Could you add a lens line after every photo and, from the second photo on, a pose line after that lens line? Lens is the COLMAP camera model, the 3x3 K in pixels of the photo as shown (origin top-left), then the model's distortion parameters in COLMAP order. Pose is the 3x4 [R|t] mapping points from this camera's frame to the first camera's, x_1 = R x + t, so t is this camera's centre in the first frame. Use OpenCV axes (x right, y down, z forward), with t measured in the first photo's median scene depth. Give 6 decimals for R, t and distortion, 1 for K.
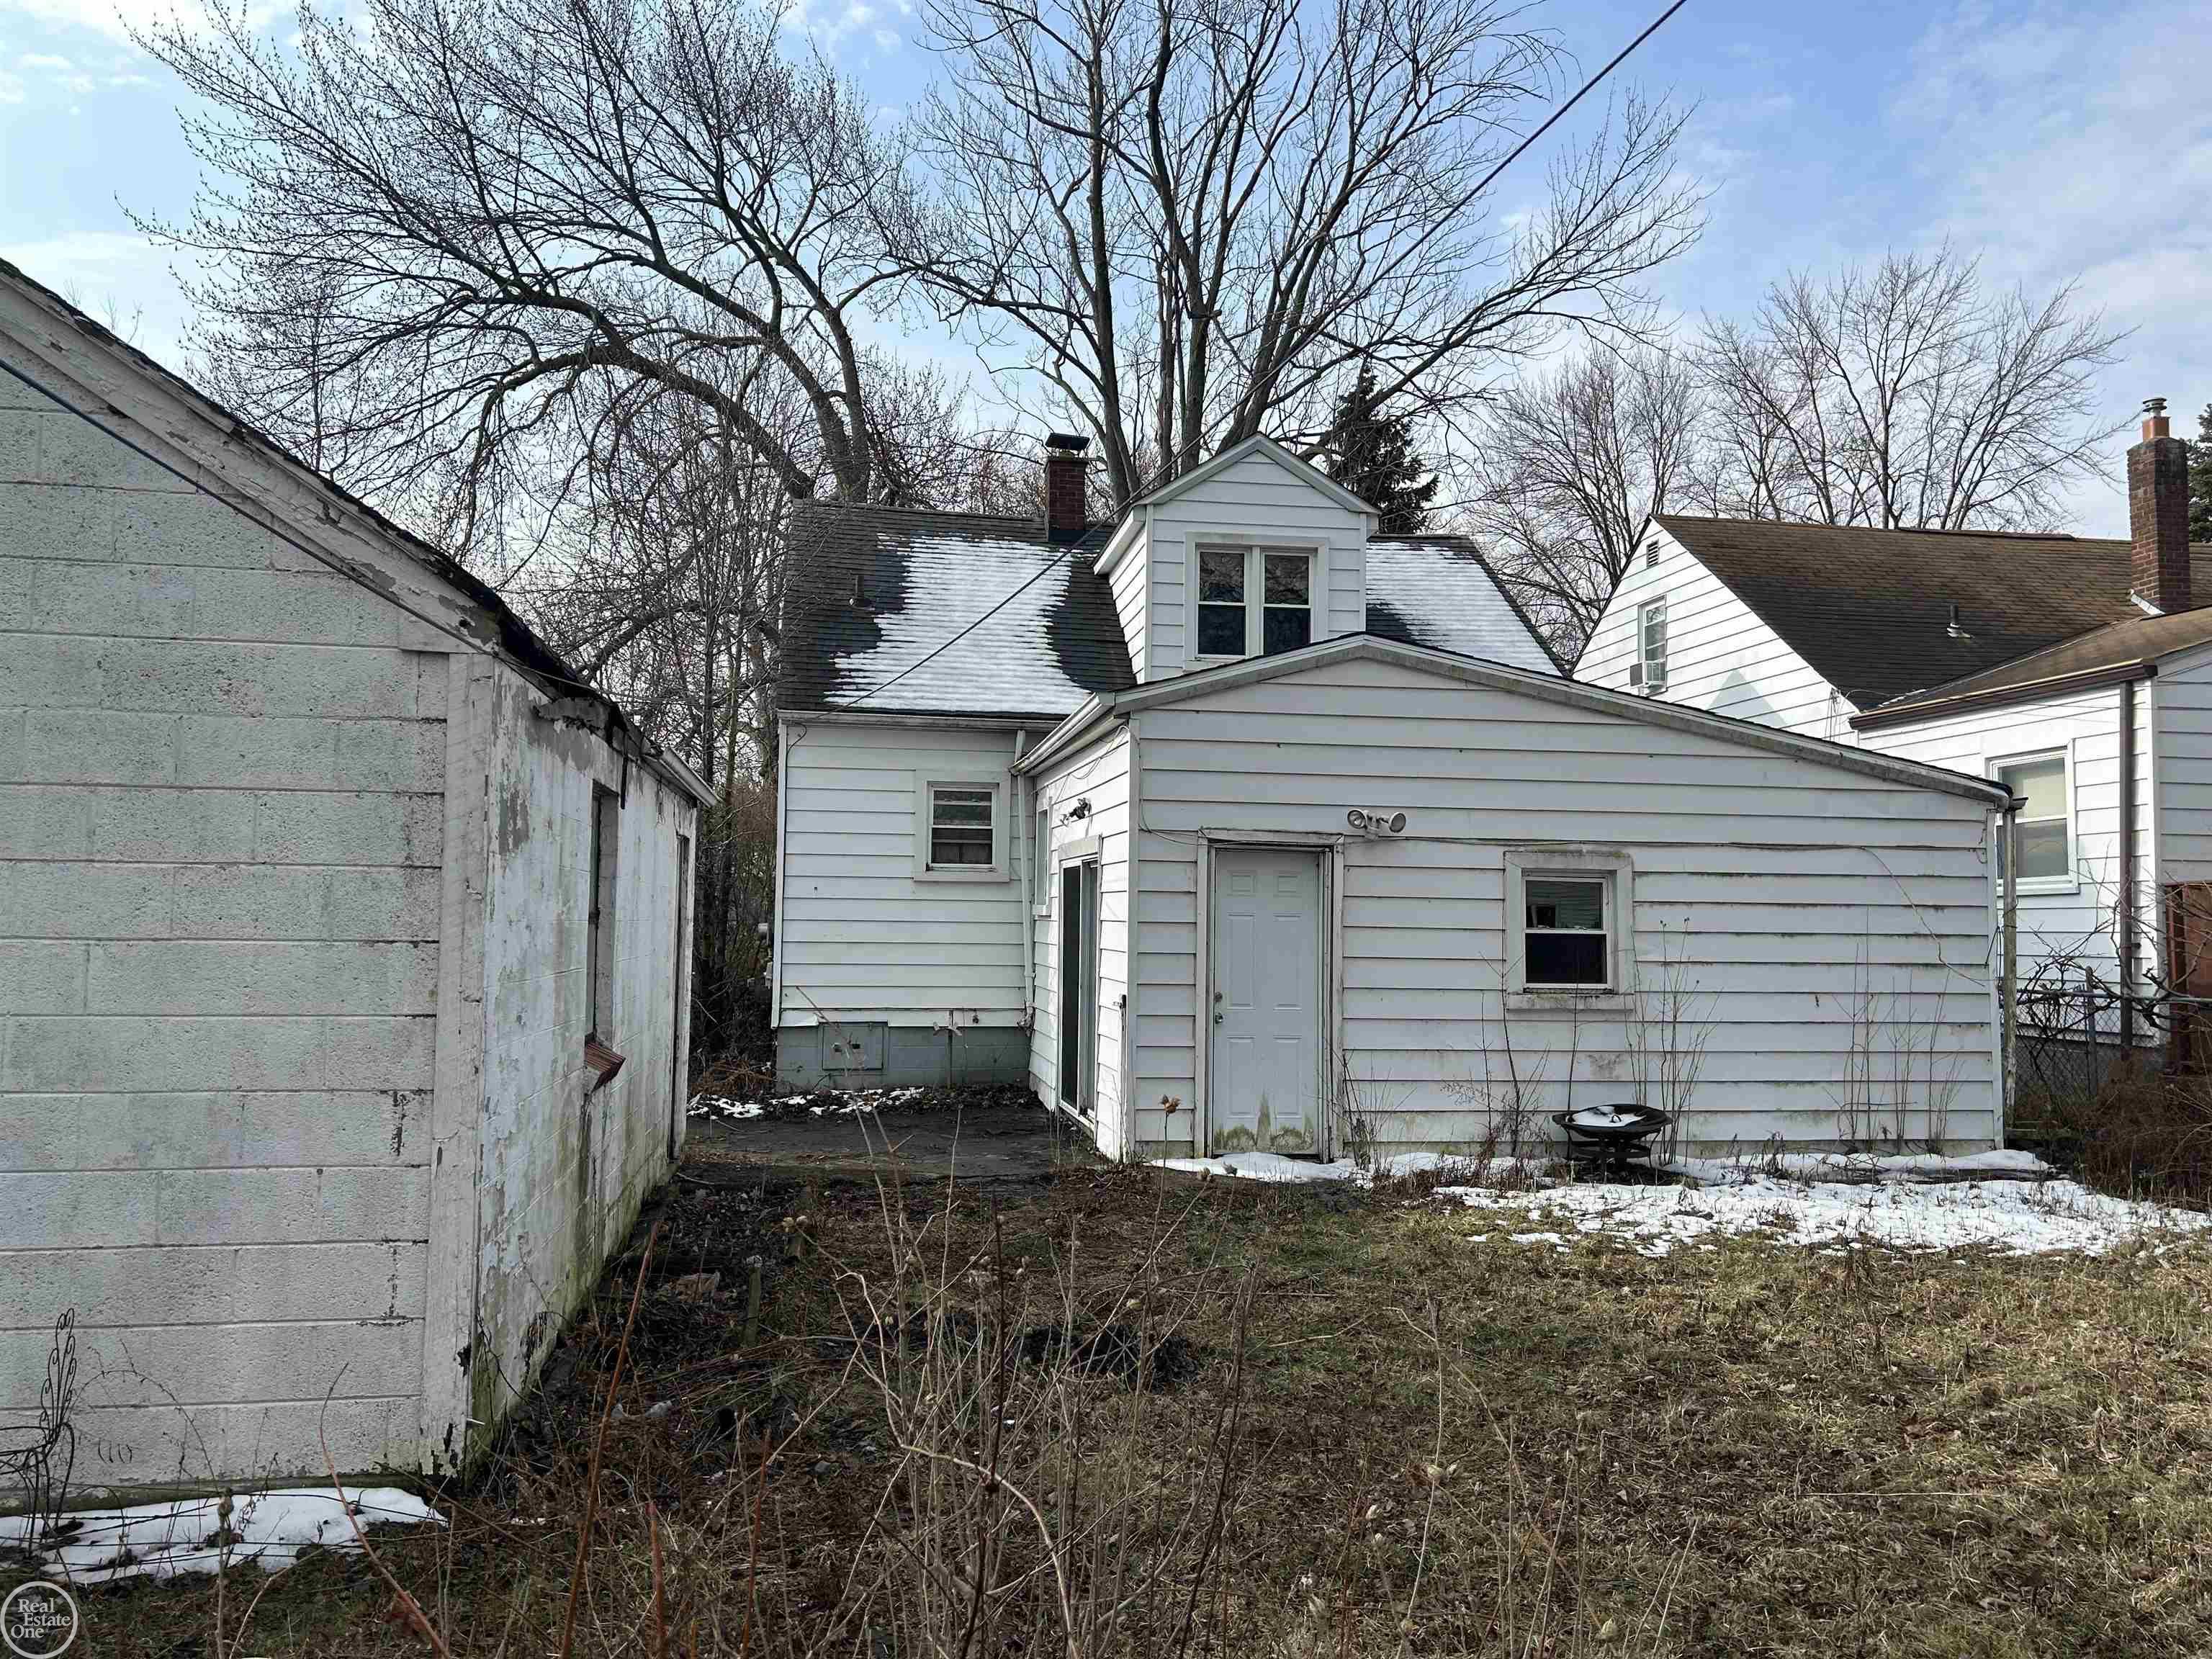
lens RADIAL K [[1669.6, 0, 1097.7], [0, 1669.6, 829.8], [0, 0, 1]] dist [0.058791, -0.062575]
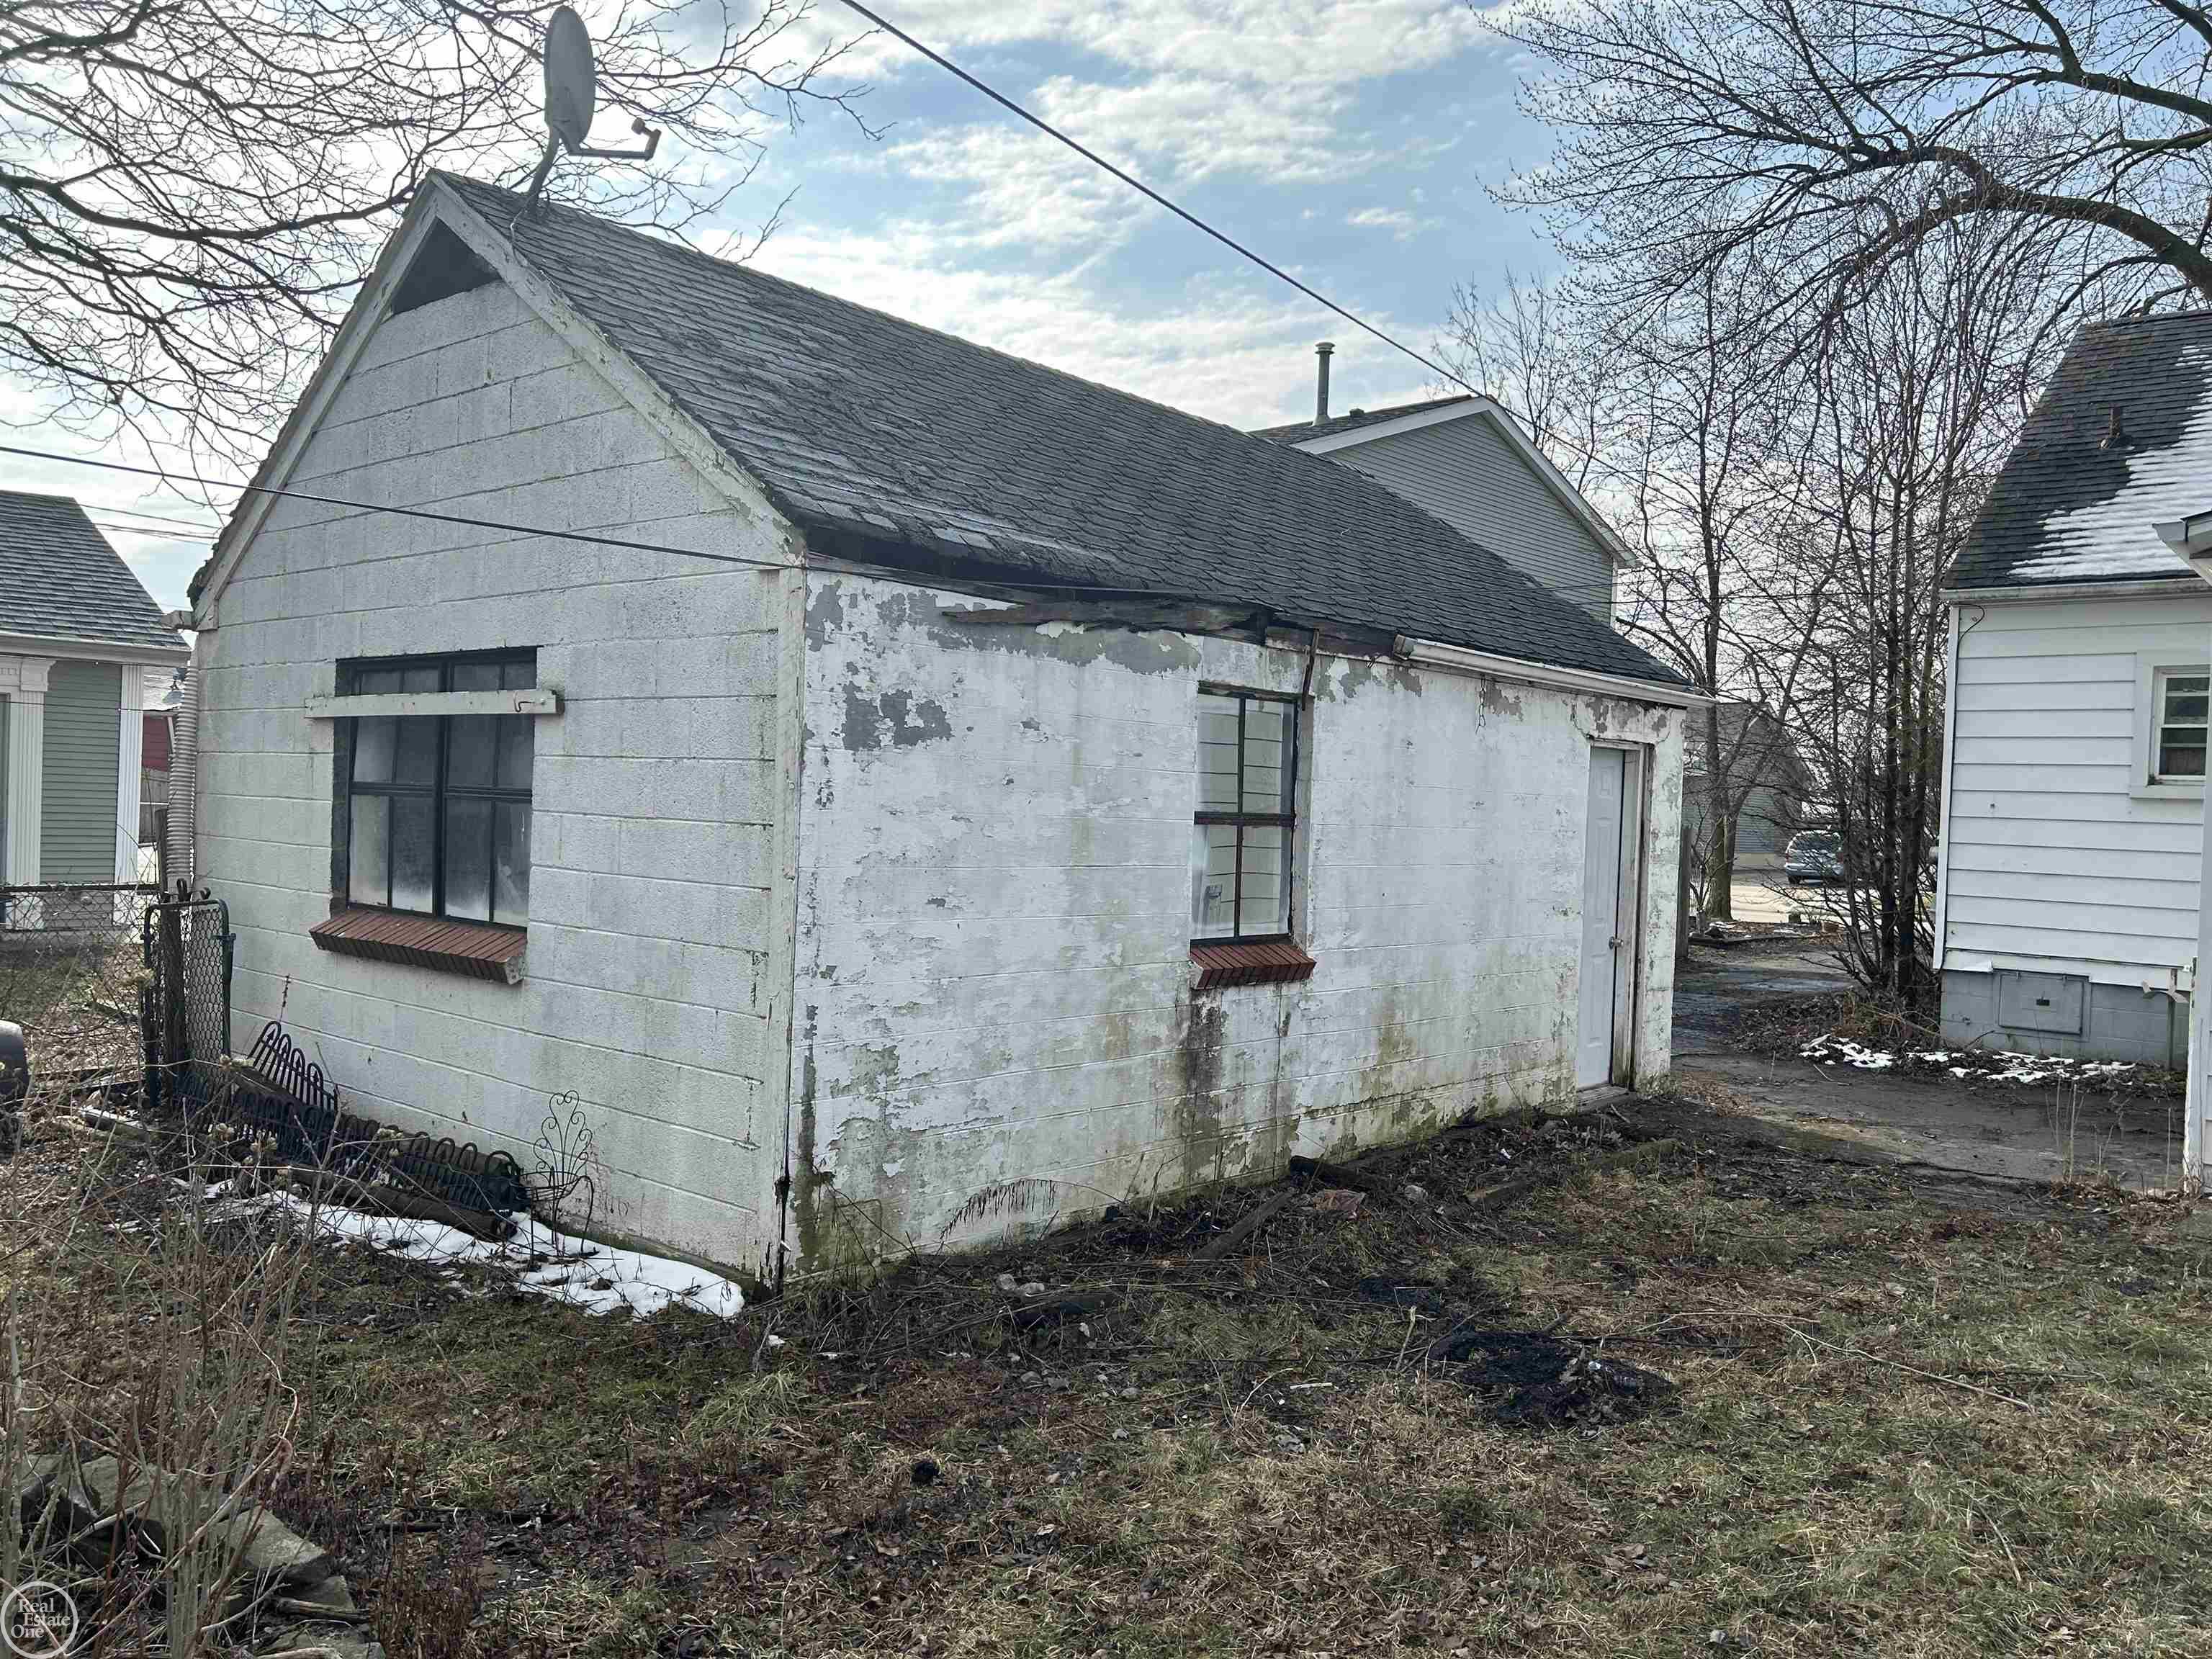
lens RADIAL K [[1669.6, 0, 1112.3], [0, 1669.6, 838.6], [0, 0, 1]] dist [0.058791, -0.062575]
pose [[0.636695, 0.026575, -0.770658, 0.262021], [0.012882, 0.998900, 0.045089, 0.011448], [0.771008, -0.038635, 0.635652, 0.189196]]
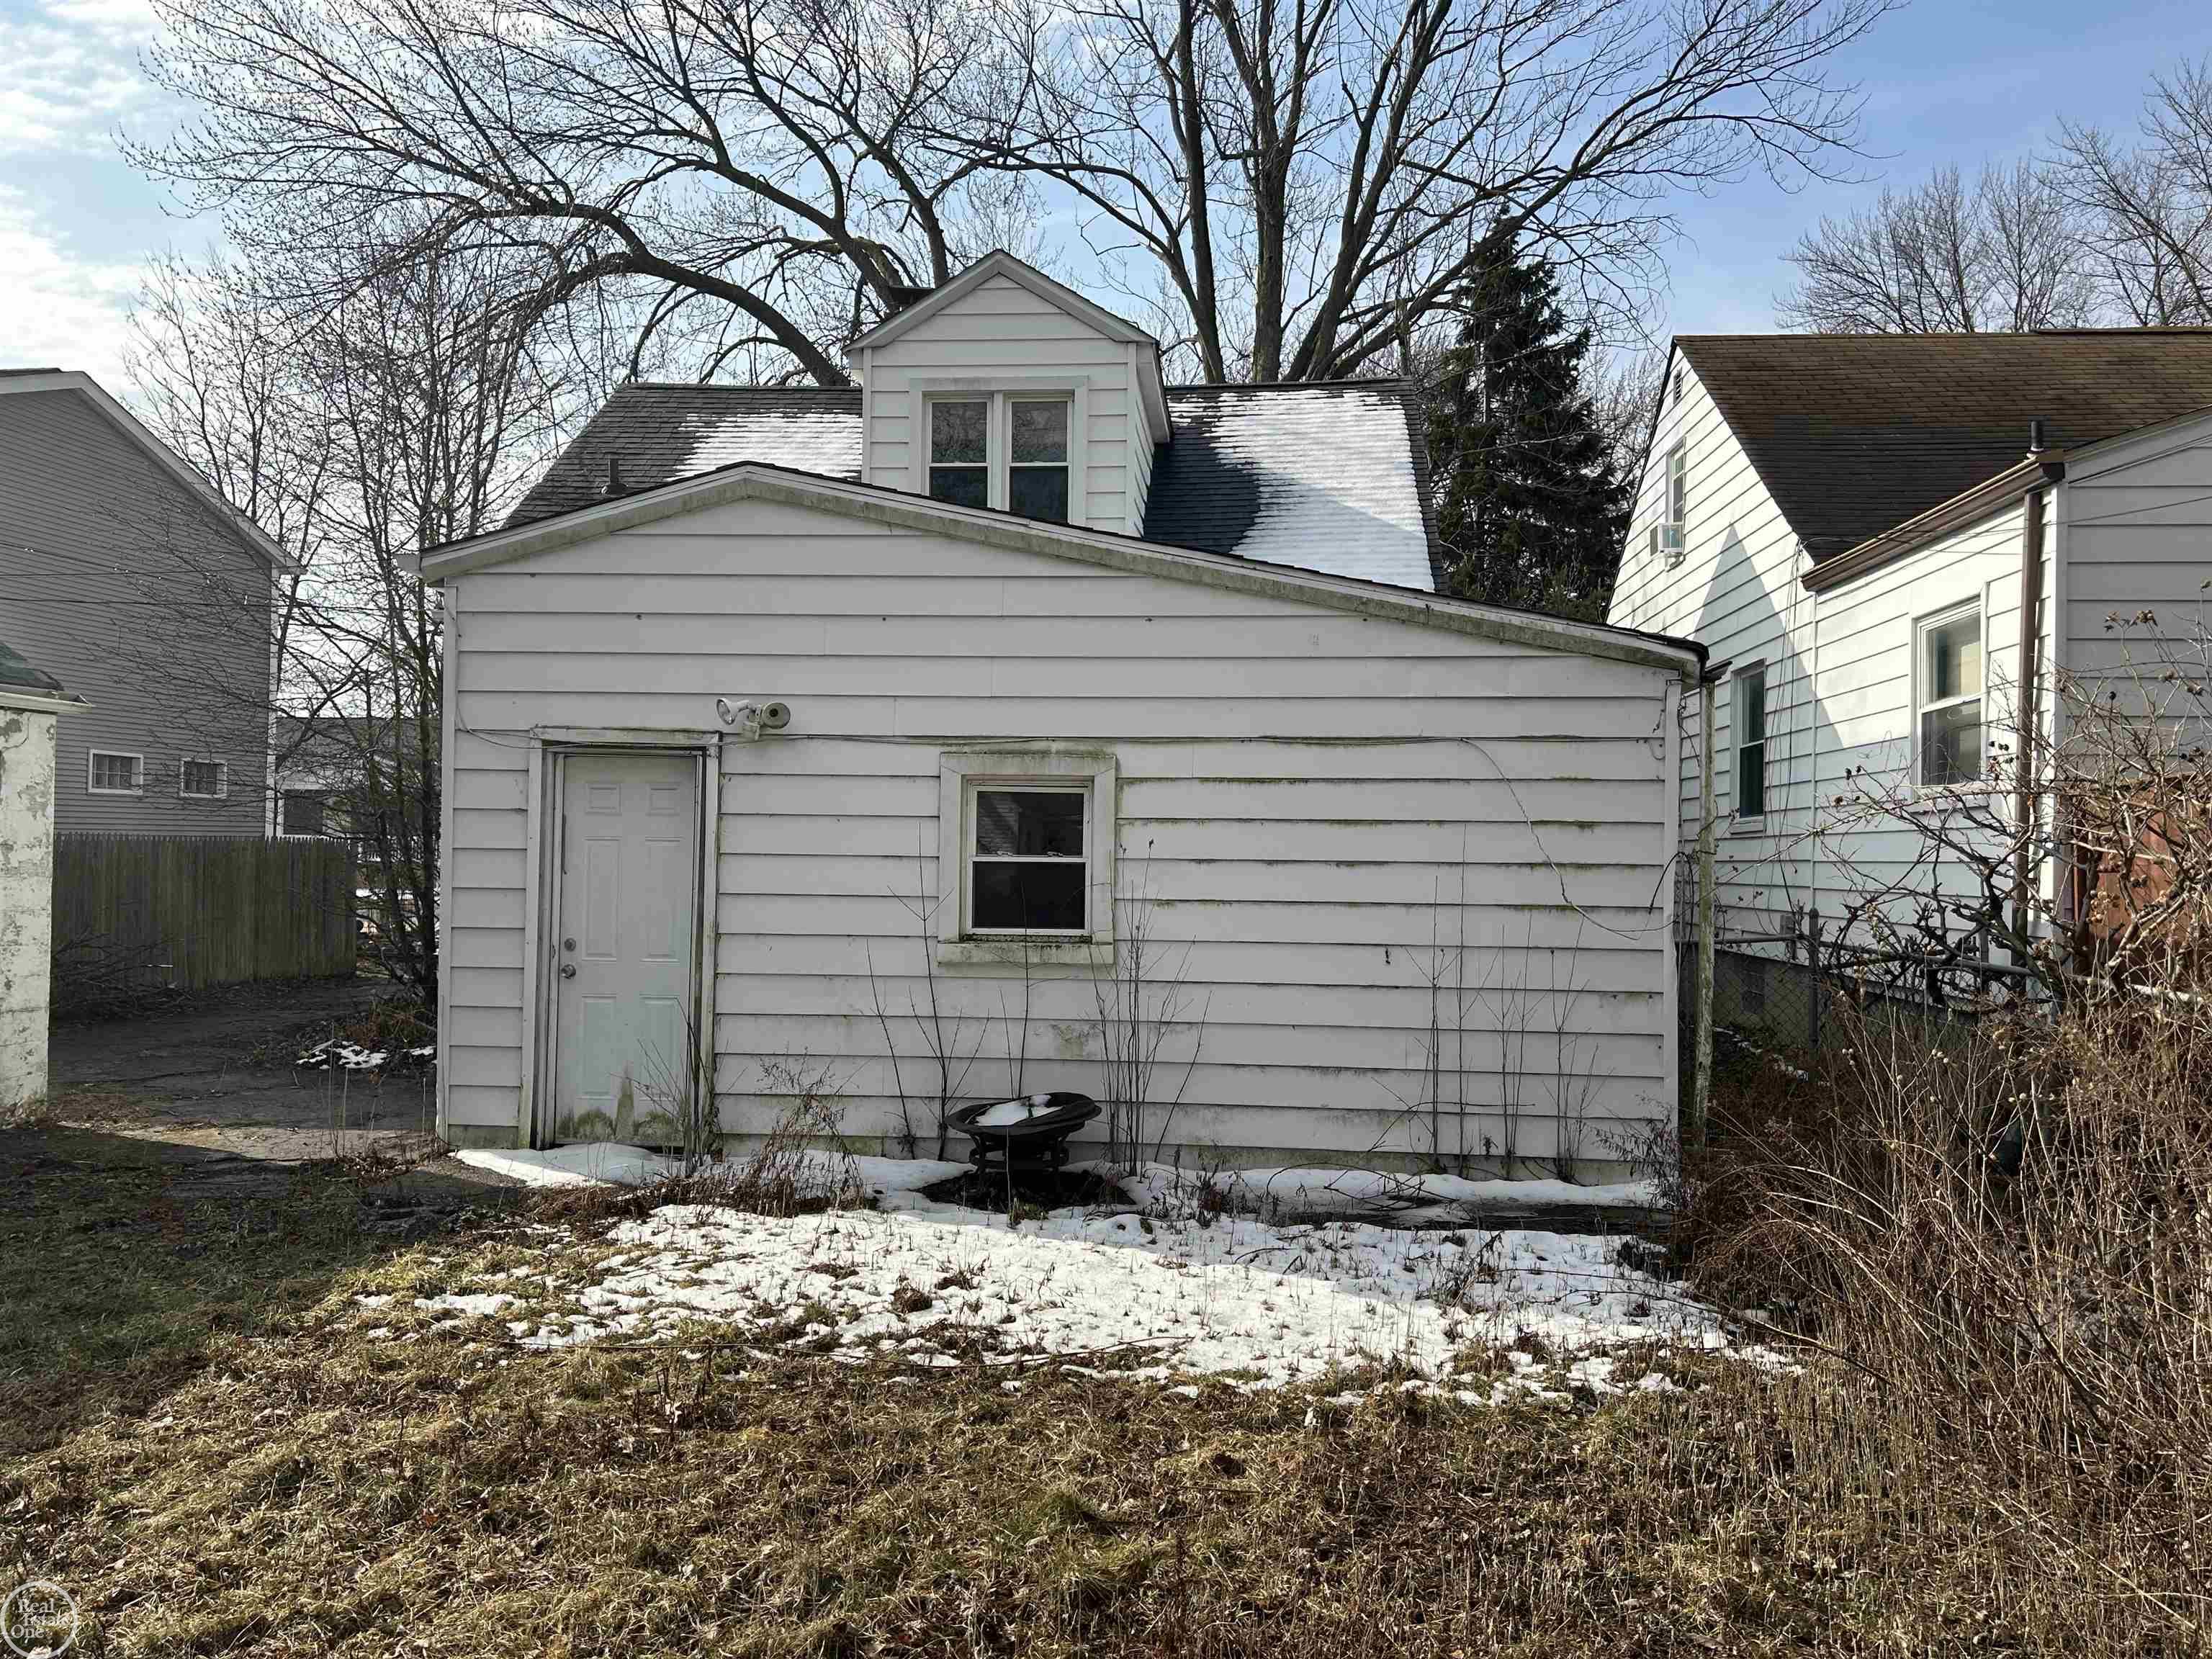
lens RADIAL K [[1669.6, 0, 1112.3], [0, 1669.6, 825.3], [0, 0, 1]] dist [0.058791, -0.062575]
pose [[0.969425, -0.003787, -0.245357, 0.484486], [0.012826, 0.999296, 0.035250, 0.019806], [0.245051, -0.037319, 0.968792, 0.289185]]
